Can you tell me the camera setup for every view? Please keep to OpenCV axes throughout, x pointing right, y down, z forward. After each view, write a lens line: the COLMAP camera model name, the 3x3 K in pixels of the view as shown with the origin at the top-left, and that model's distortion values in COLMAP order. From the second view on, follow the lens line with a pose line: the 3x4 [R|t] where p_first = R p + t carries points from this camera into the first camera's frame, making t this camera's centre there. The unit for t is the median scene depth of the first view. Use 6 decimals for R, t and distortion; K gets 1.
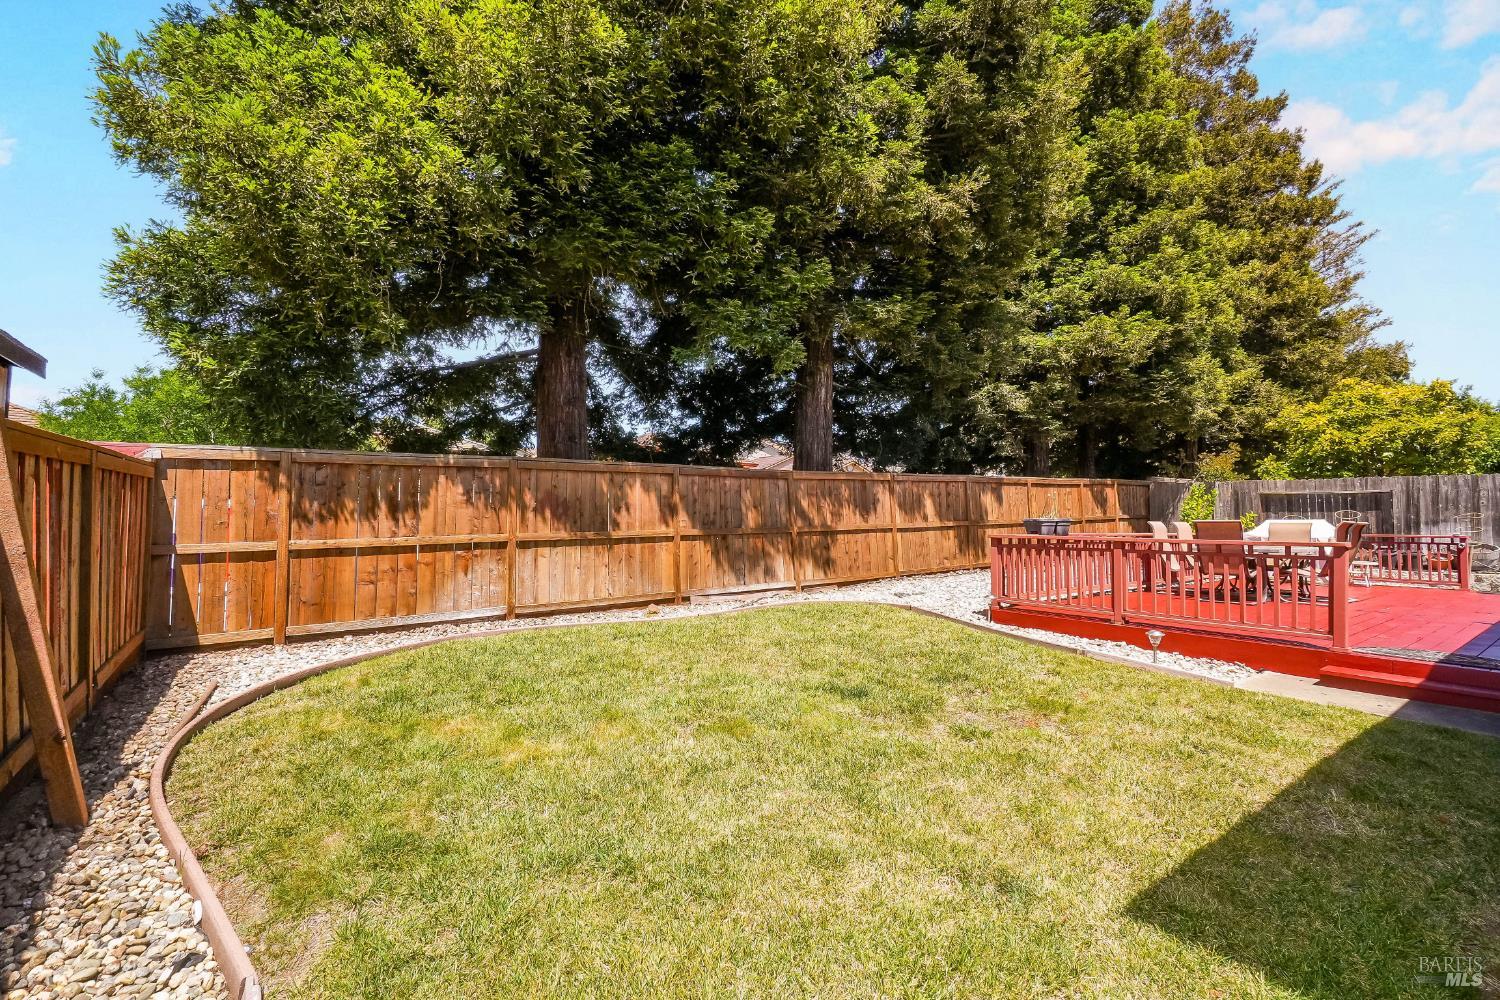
lens RADIAL K [[651.5, 0, 758.3], [0, 651.5, 499.8], [0, 0, 1]] dist [-0.010478, 0.004044]
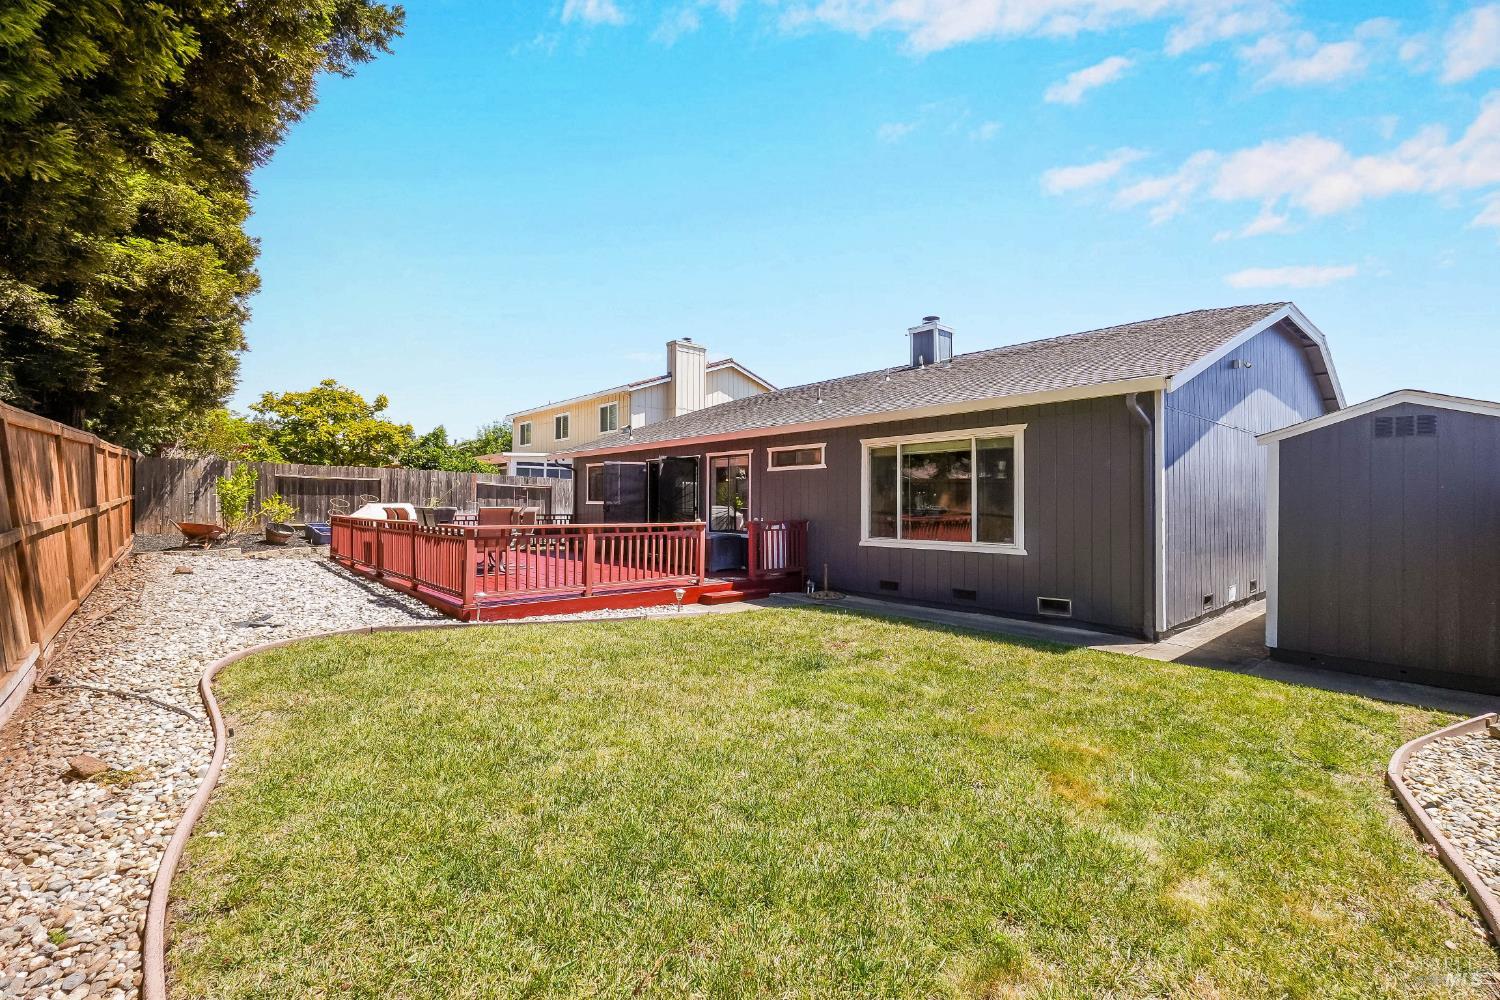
lens RADIAL K [[651.5, 0, 752.3], [0, 651.5, 500.2], [0, 0, 1]] dist [-0.010478, 0.004044]
pose [[-0.084351, 0.000591, 0.996436, -0.313393], [-0.039332, 0.999218, -0.003922, 0.002979], [-0.995660, -0.039523, -0.084262, 0.386121]]
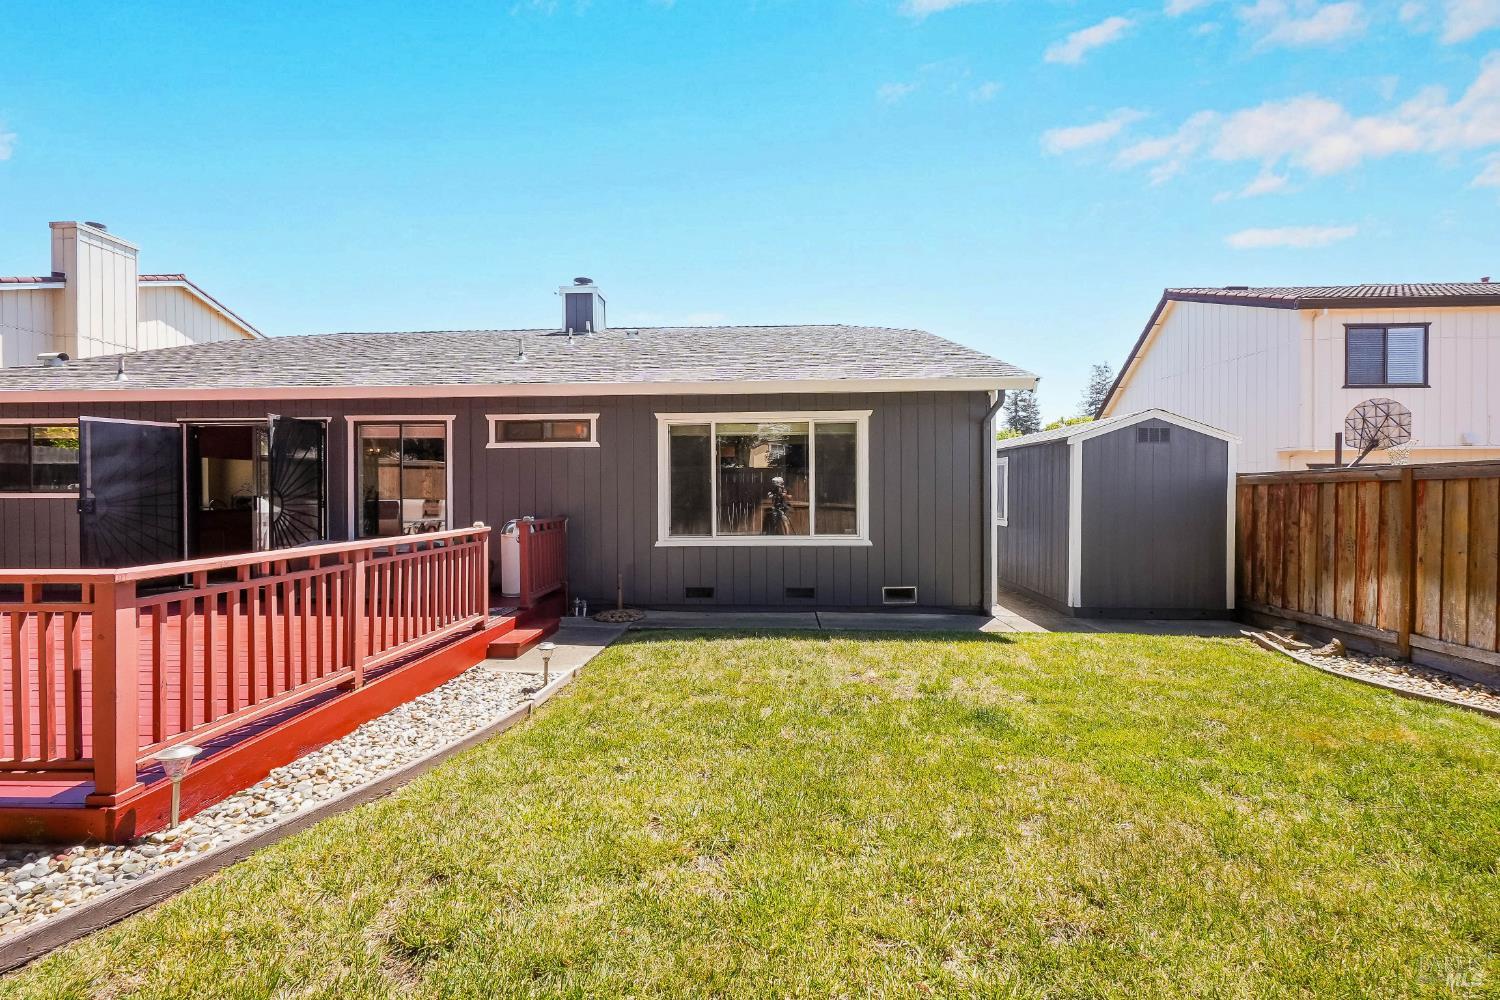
lens RADIAL K [[651.5, 0, 748.8], [0, 651.5, 499.2], [0, 0, 1]] dist [-0.010478, 0.004044]
pose [[-0.778027, -0.010869, 0.628137, -0.036502], [-0.022730, 0.999683, -0.010855, 0.008072], [-0.627819, -0.022723, -0.778027, 0.594162]]
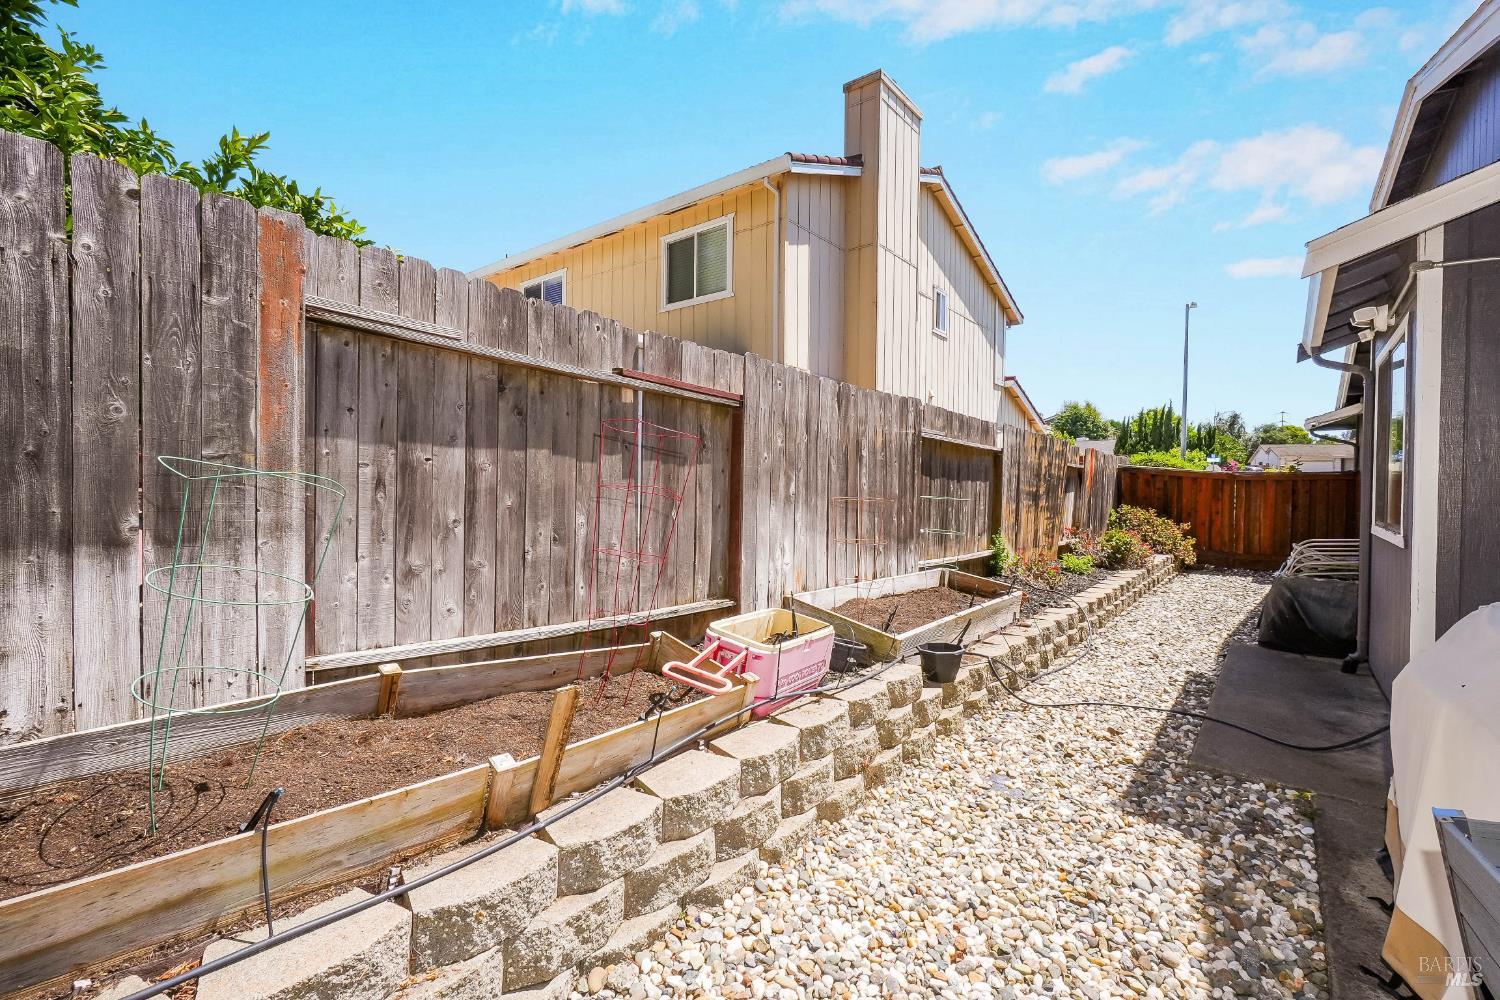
lens RADIAL K [[651.5, 0, 752.2], [0, 651.5, 491.3], [0, 0, 1]] dist [-0.010478, 0.004044]
pose [[-0.245002, -0.019374, 0.969329, 0.885189], [-0.046588, 0.998881, 0.008189, 0.021942], [-0.968403, -0.043153, -0.245630, 0.765712]]
